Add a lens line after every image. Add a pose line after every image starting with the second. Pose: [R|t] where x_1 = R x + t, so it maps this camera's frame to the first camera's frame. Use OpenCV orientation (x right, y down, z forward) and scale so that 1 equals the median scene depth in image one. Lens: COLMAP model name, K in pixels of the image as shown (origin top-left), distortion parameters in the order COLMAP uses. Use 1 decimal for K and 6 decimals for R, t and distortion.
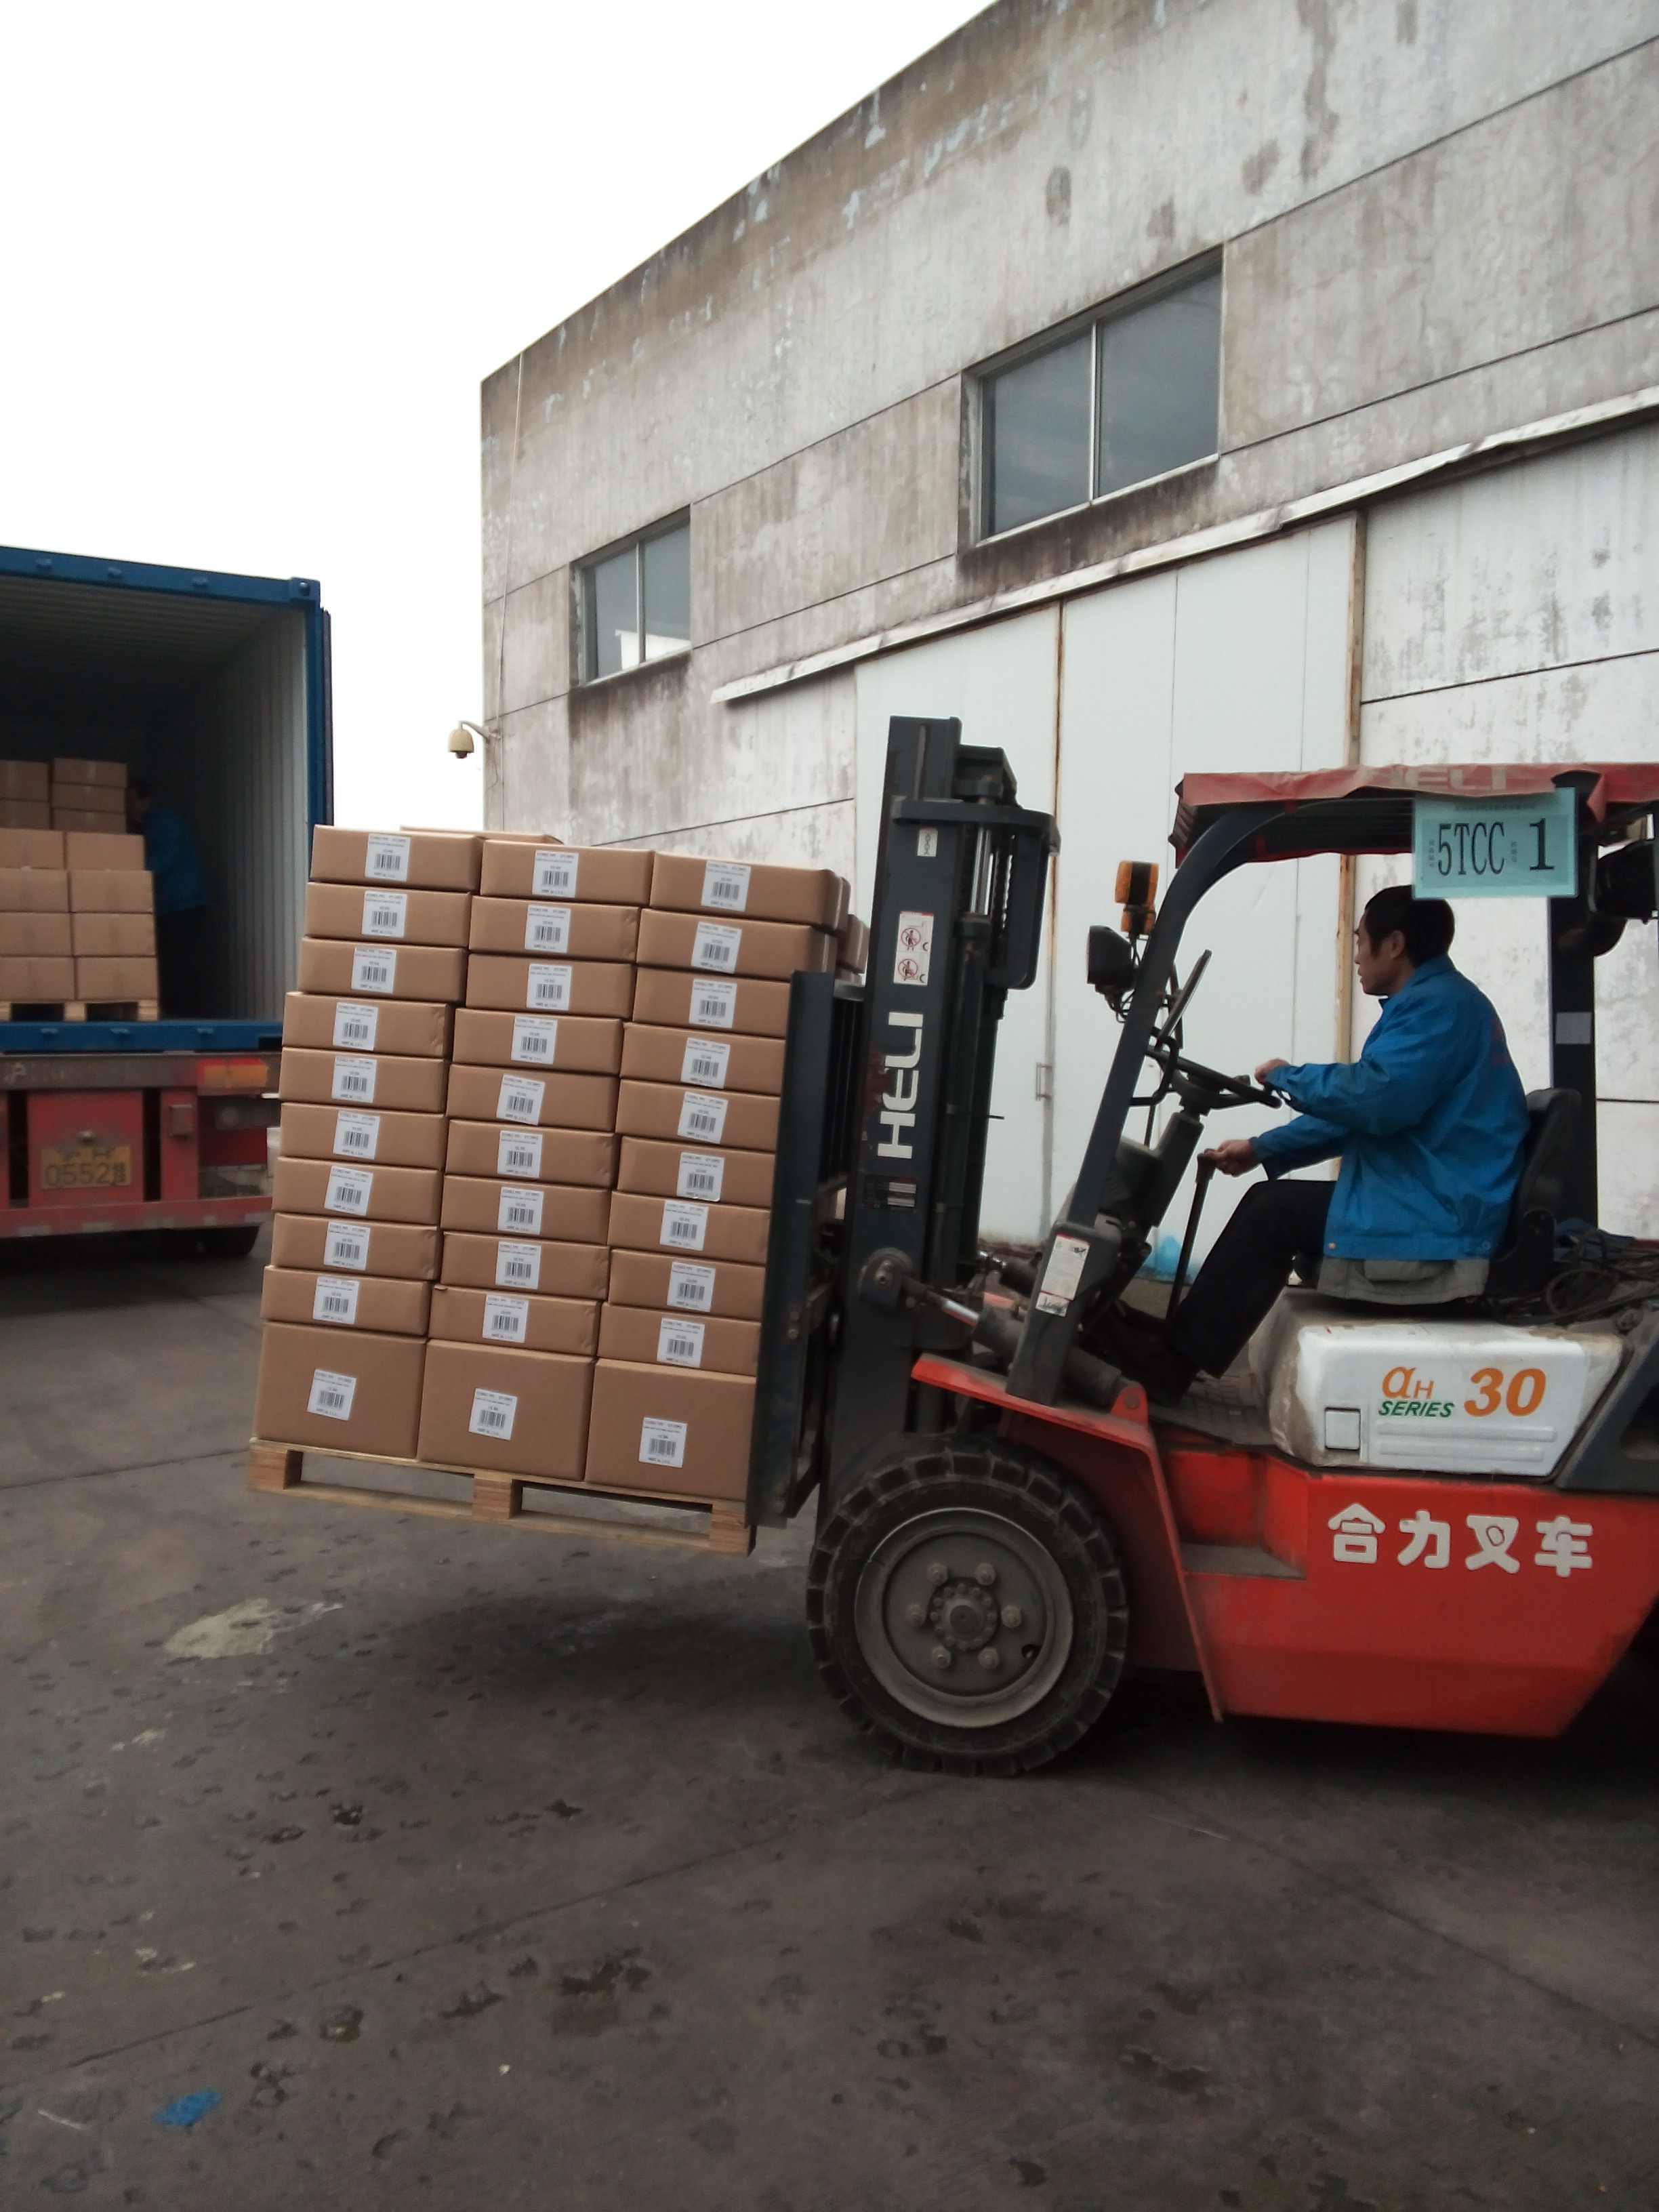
lens RADIAL K [[1697.1, 0, 838.4], [0, 1697.1, 1118.1], [0, 0, 1]] dist [0.036824, -0.060363]
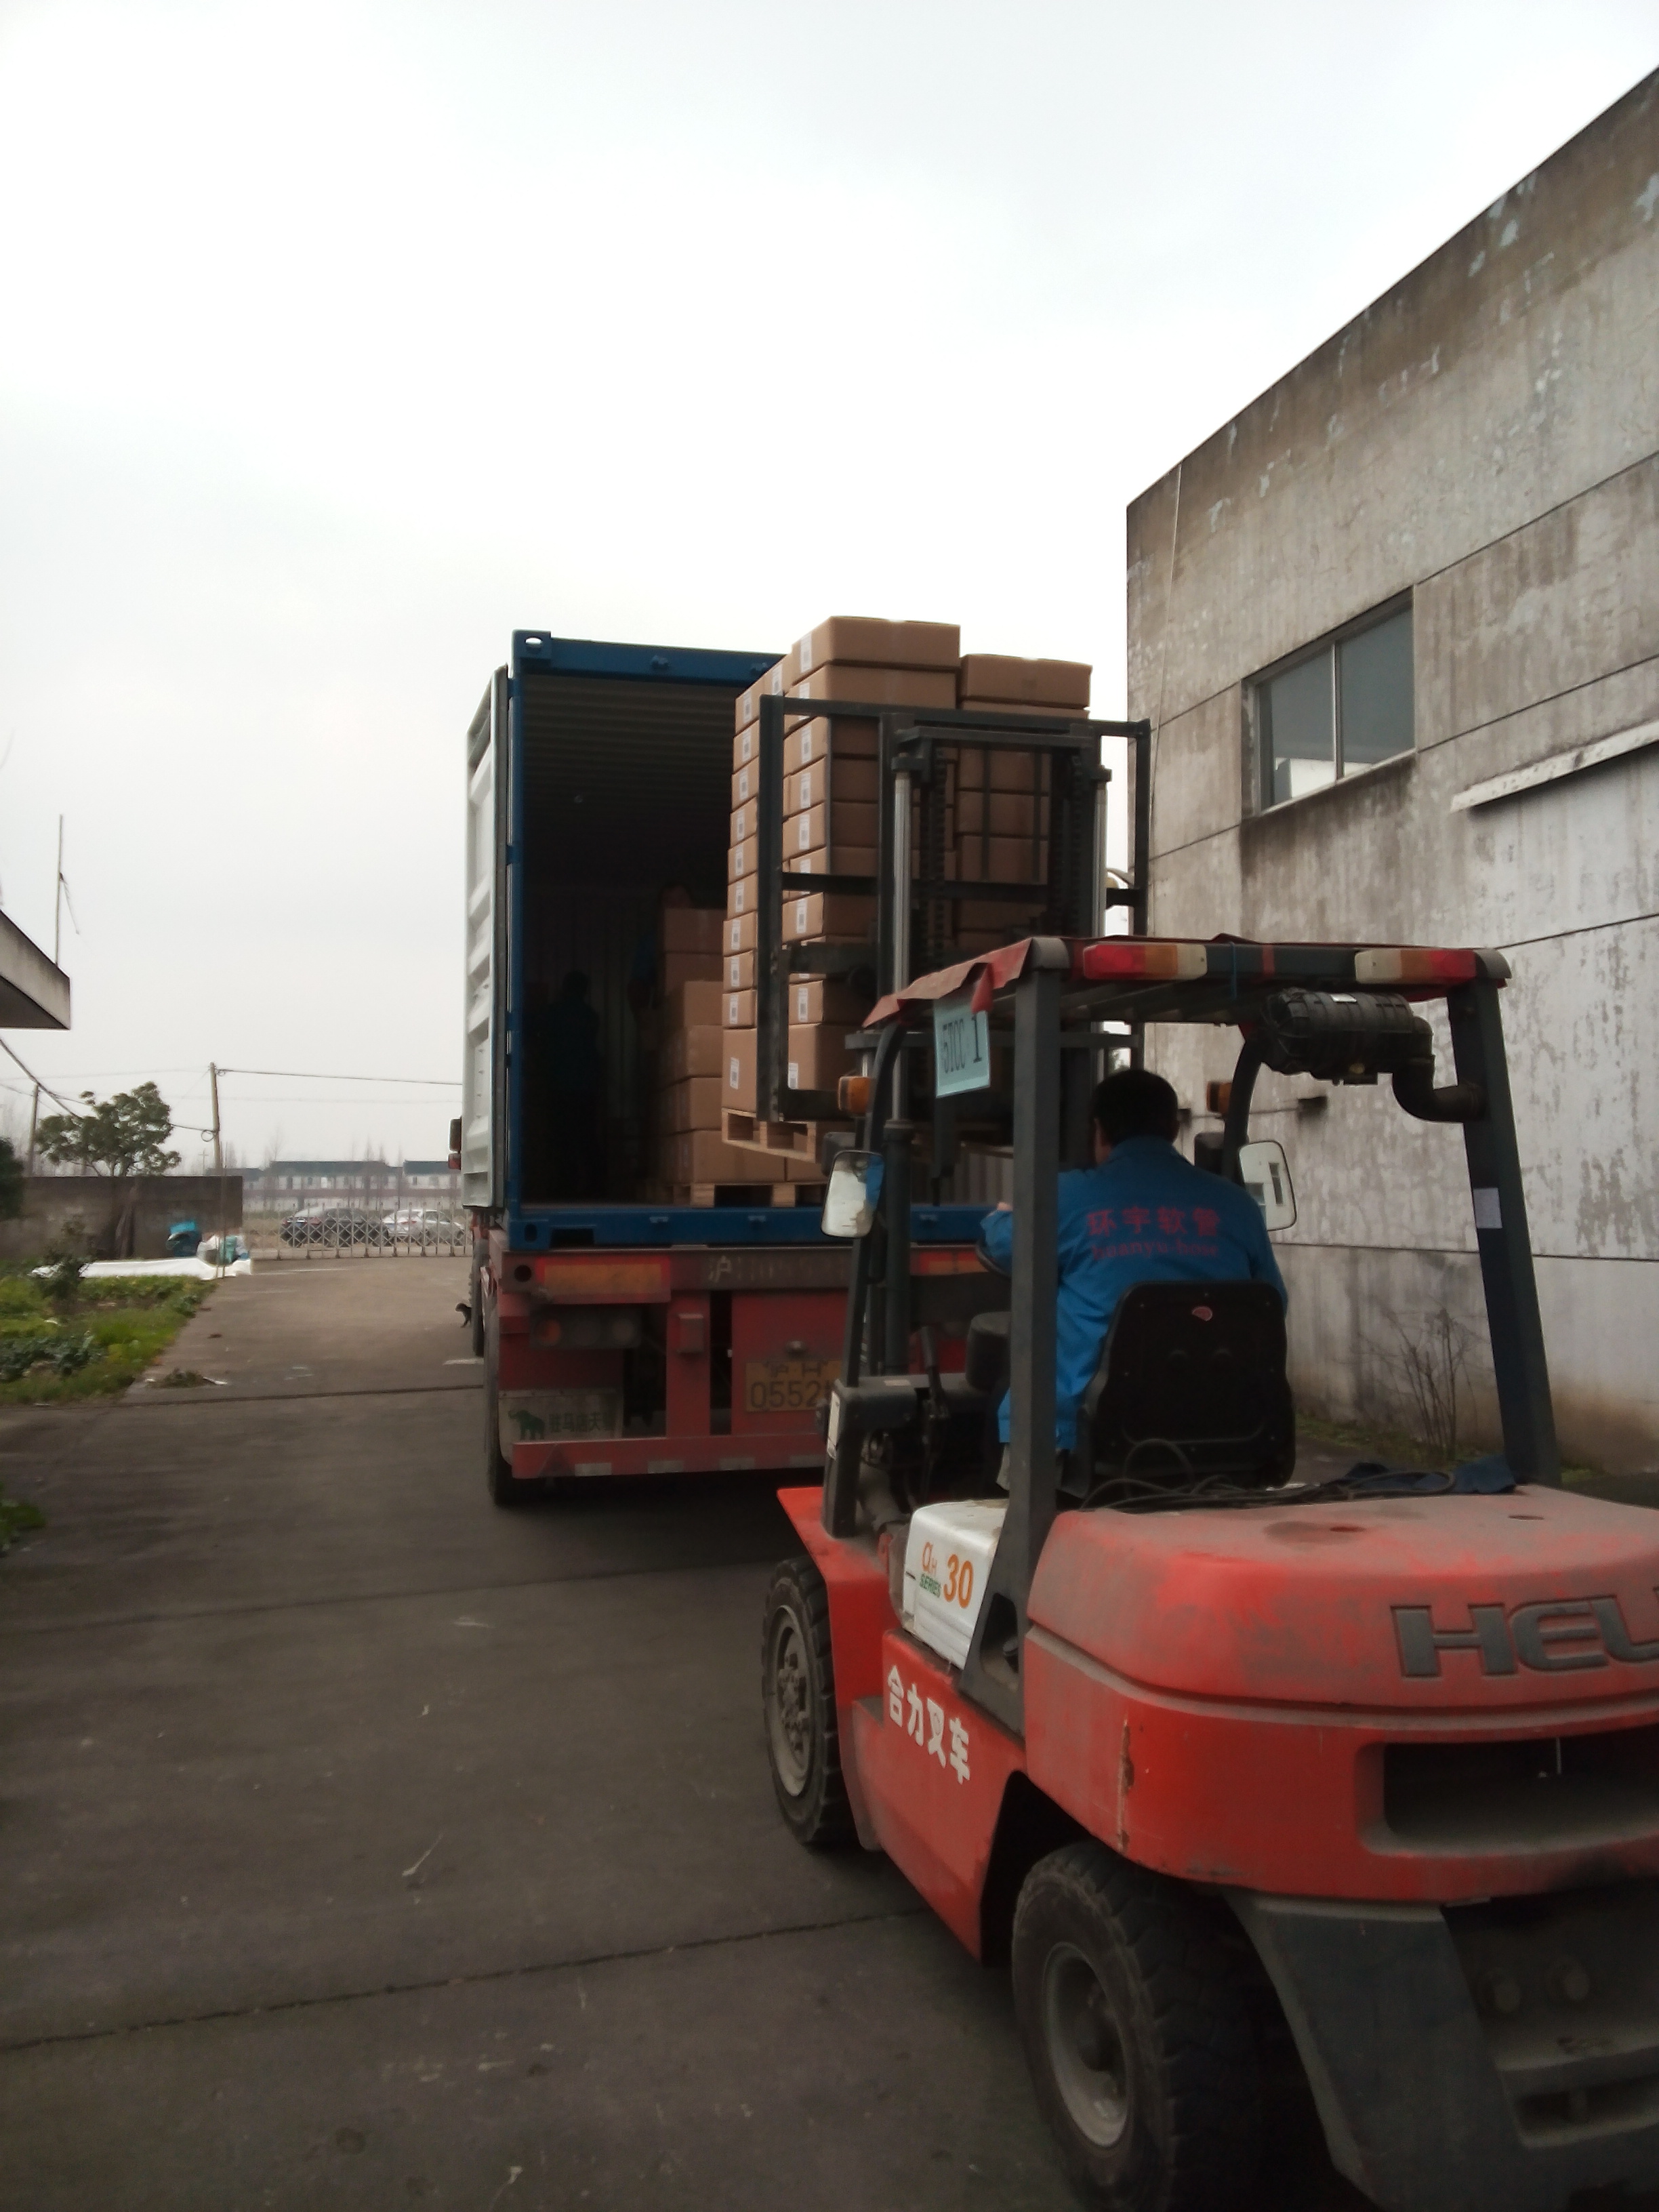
lens RADIAL K [[1697.1, 0, 824.0], [0, 1697.1, 1099.7], [0, 0, 1]] dist [0.036824, -0.060363]
pose [[0.951006, -0.024739, -0.308181, -0.112436], [-0.010229, 0.993730, -0.111335, -0.010888], [0.309003, 0.109033, 0.944790, 0.143203]]
